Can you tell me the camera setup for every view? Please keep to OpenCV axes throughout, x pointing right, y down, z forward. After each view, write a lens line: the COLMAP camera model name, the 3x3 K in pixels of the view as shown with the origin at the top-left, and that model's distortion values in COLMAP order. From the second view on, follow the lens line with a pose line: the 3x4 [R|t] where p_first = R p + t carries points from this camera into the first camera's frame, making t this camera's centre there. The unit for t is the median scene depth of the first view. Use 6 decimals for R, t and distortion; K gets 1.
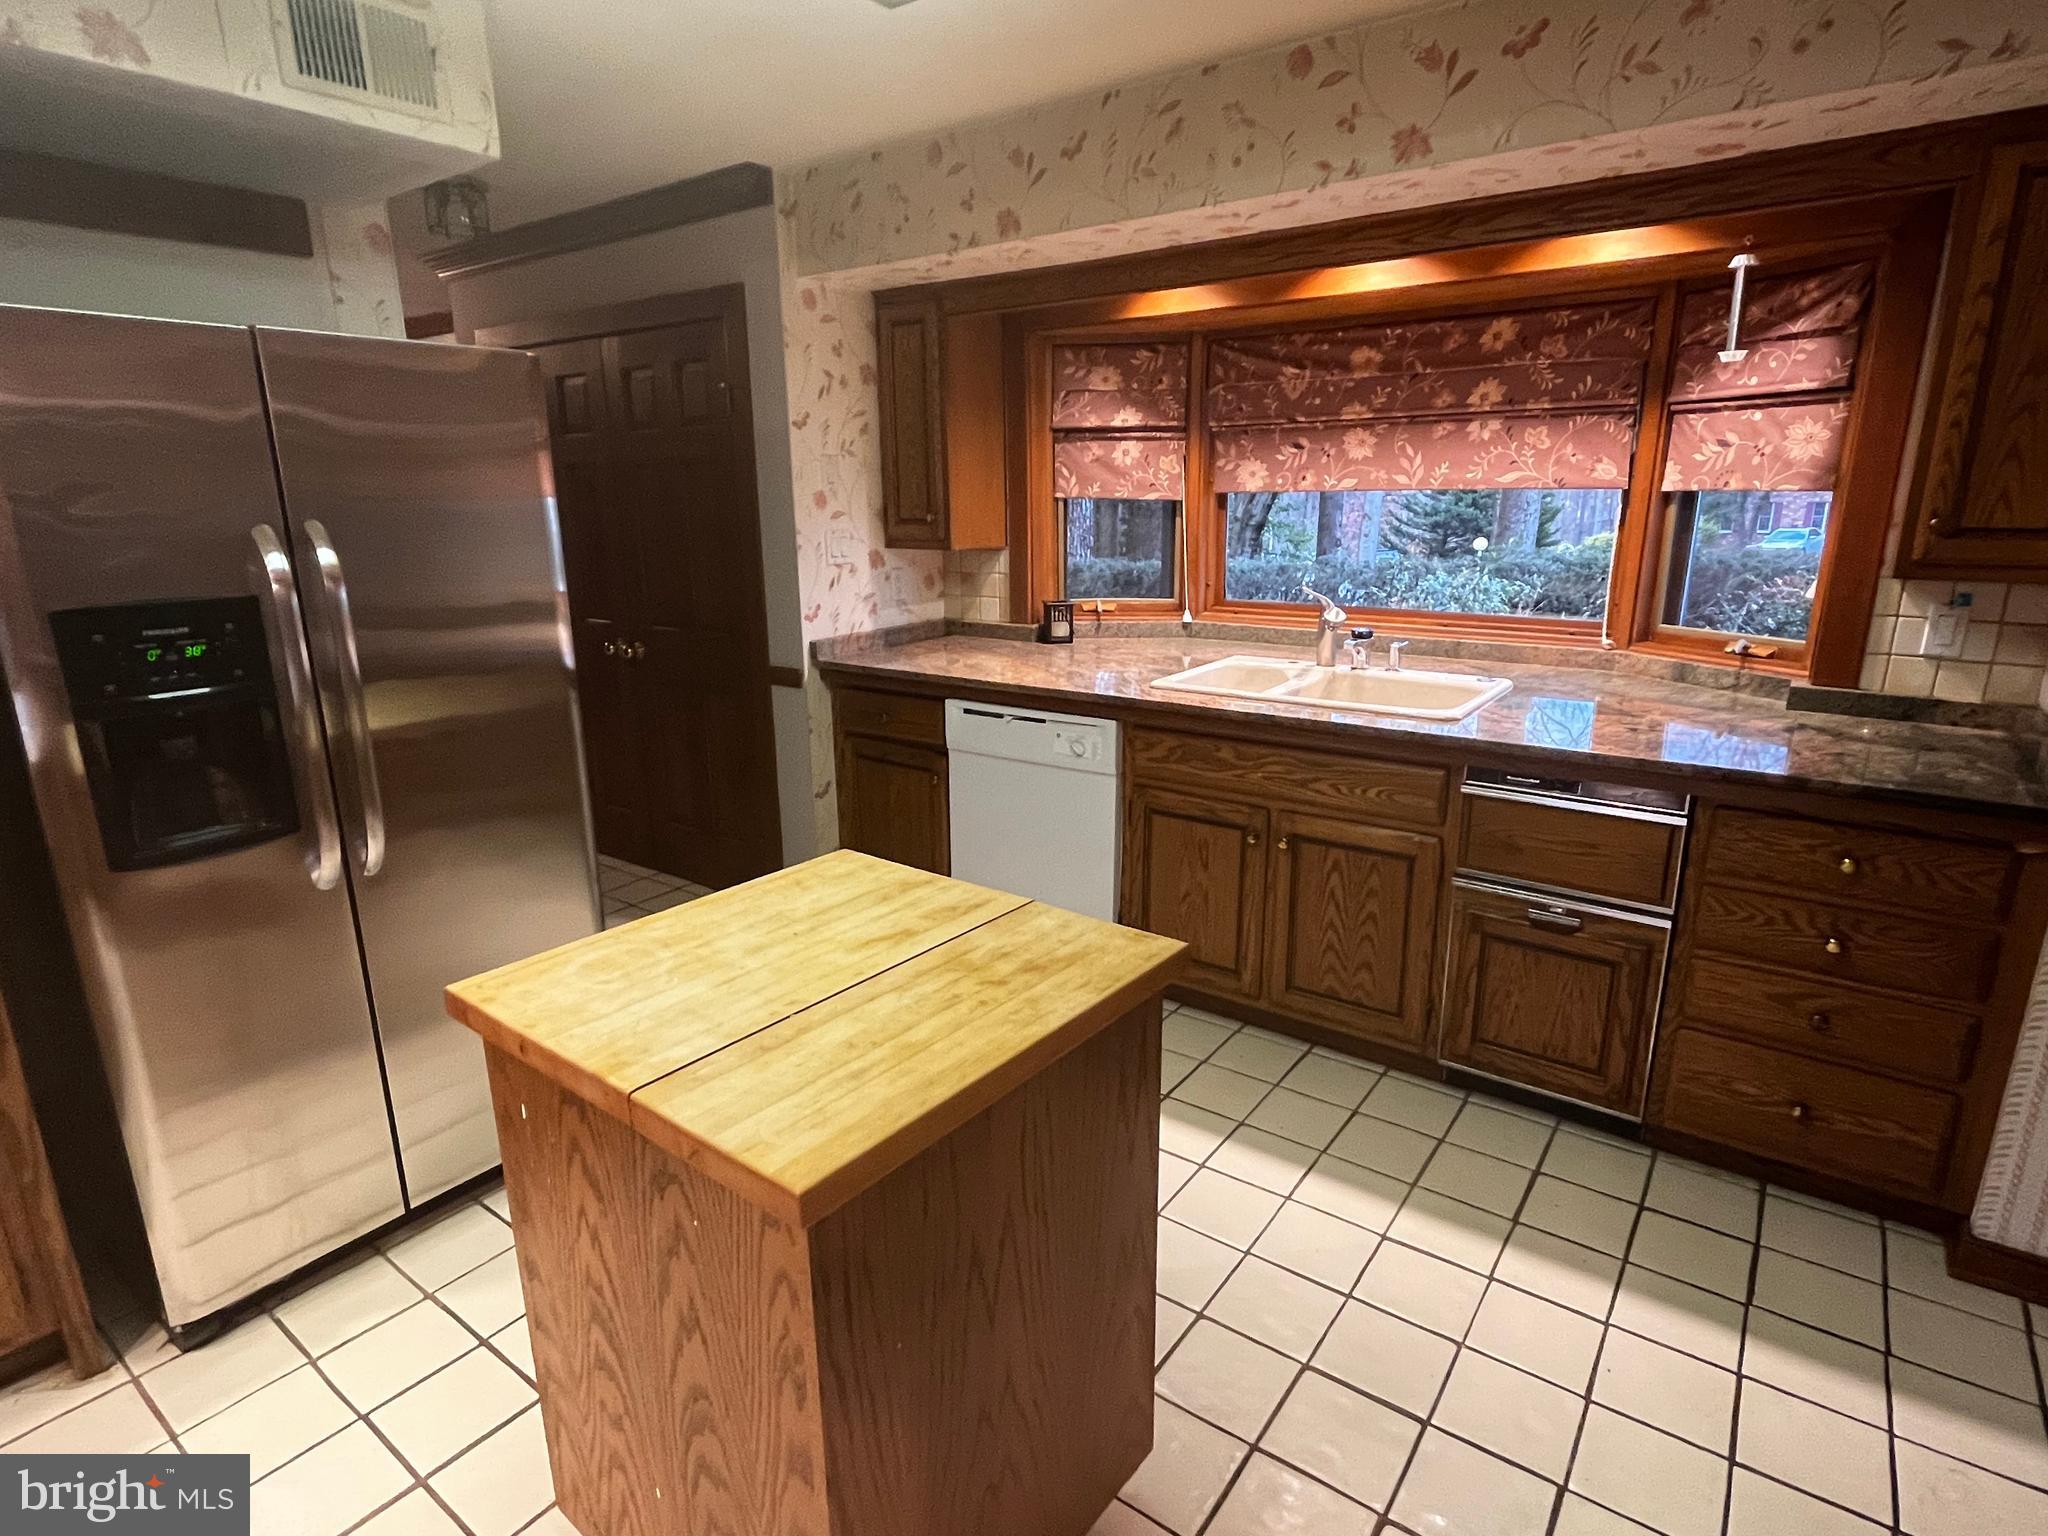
lens RADIAL K [[1079.1, 0, 1019.2], [0, 1079.1, 771.4], [0, 0, 1]] dist [0.001320, -0.002794]
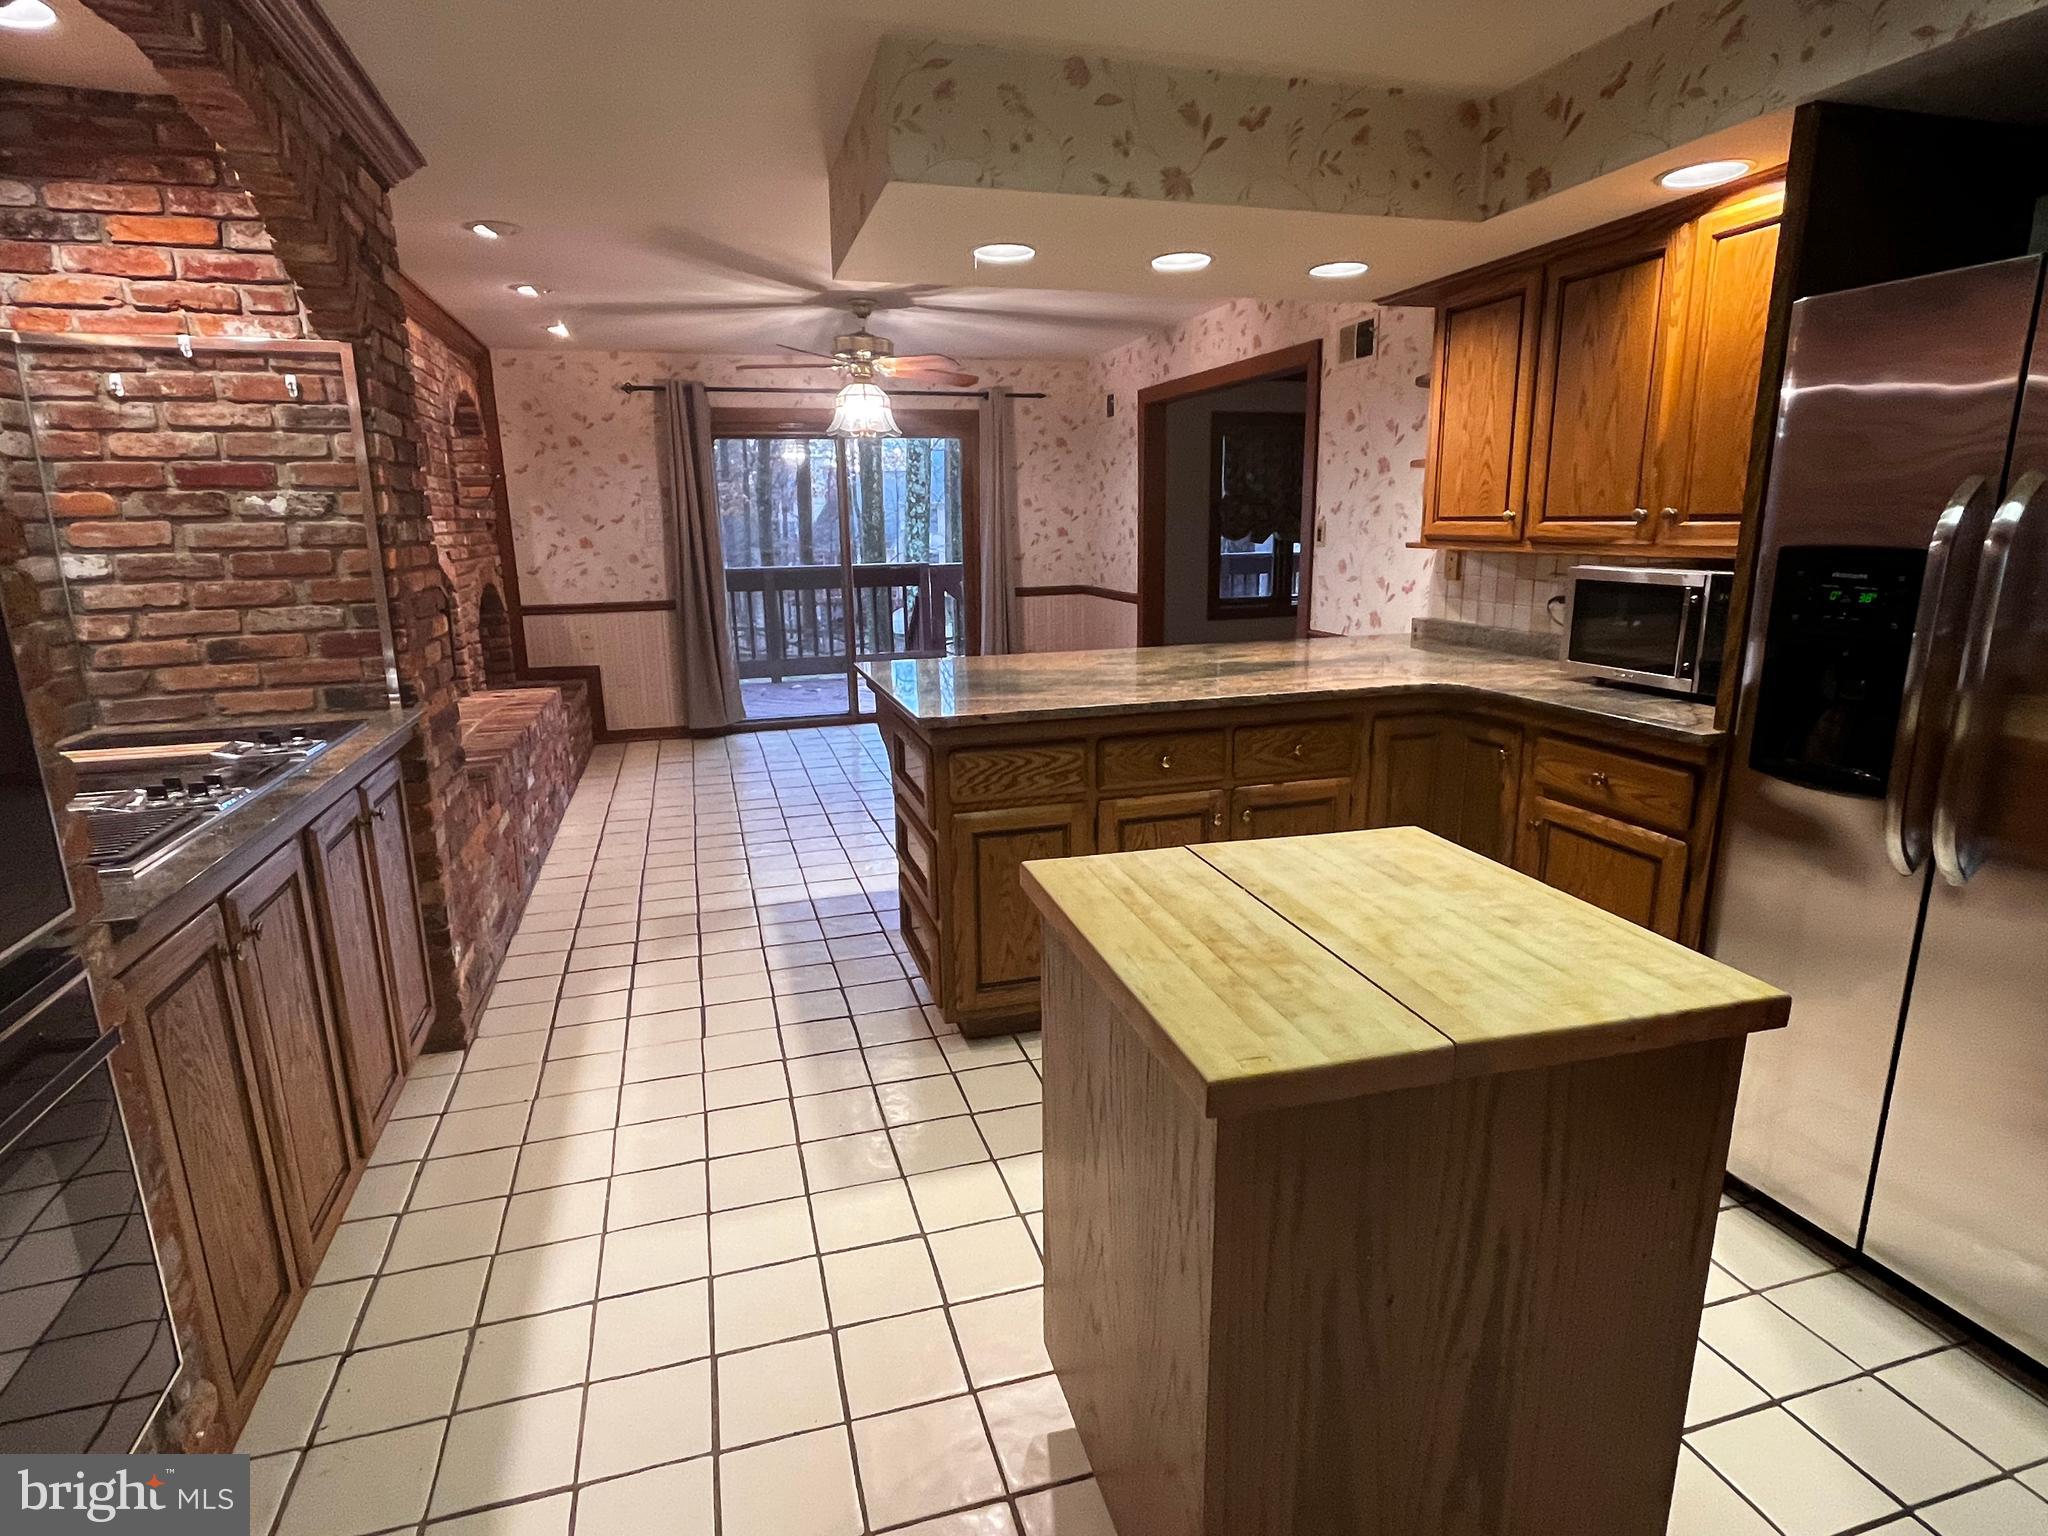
lens RADIAL K [[1079.1, 0, 1019.2], [0, 1079.1, 771.4], [0, 0, 1]] dist [0.001320, -0.002794]
pose [[-0.600562, 0.201486, -0.773776, 0.733272], [-0.183303, 0.907263, 0.378515, -0.259962], [0.778284, 0.369156, -0.507935, 1.210521]]
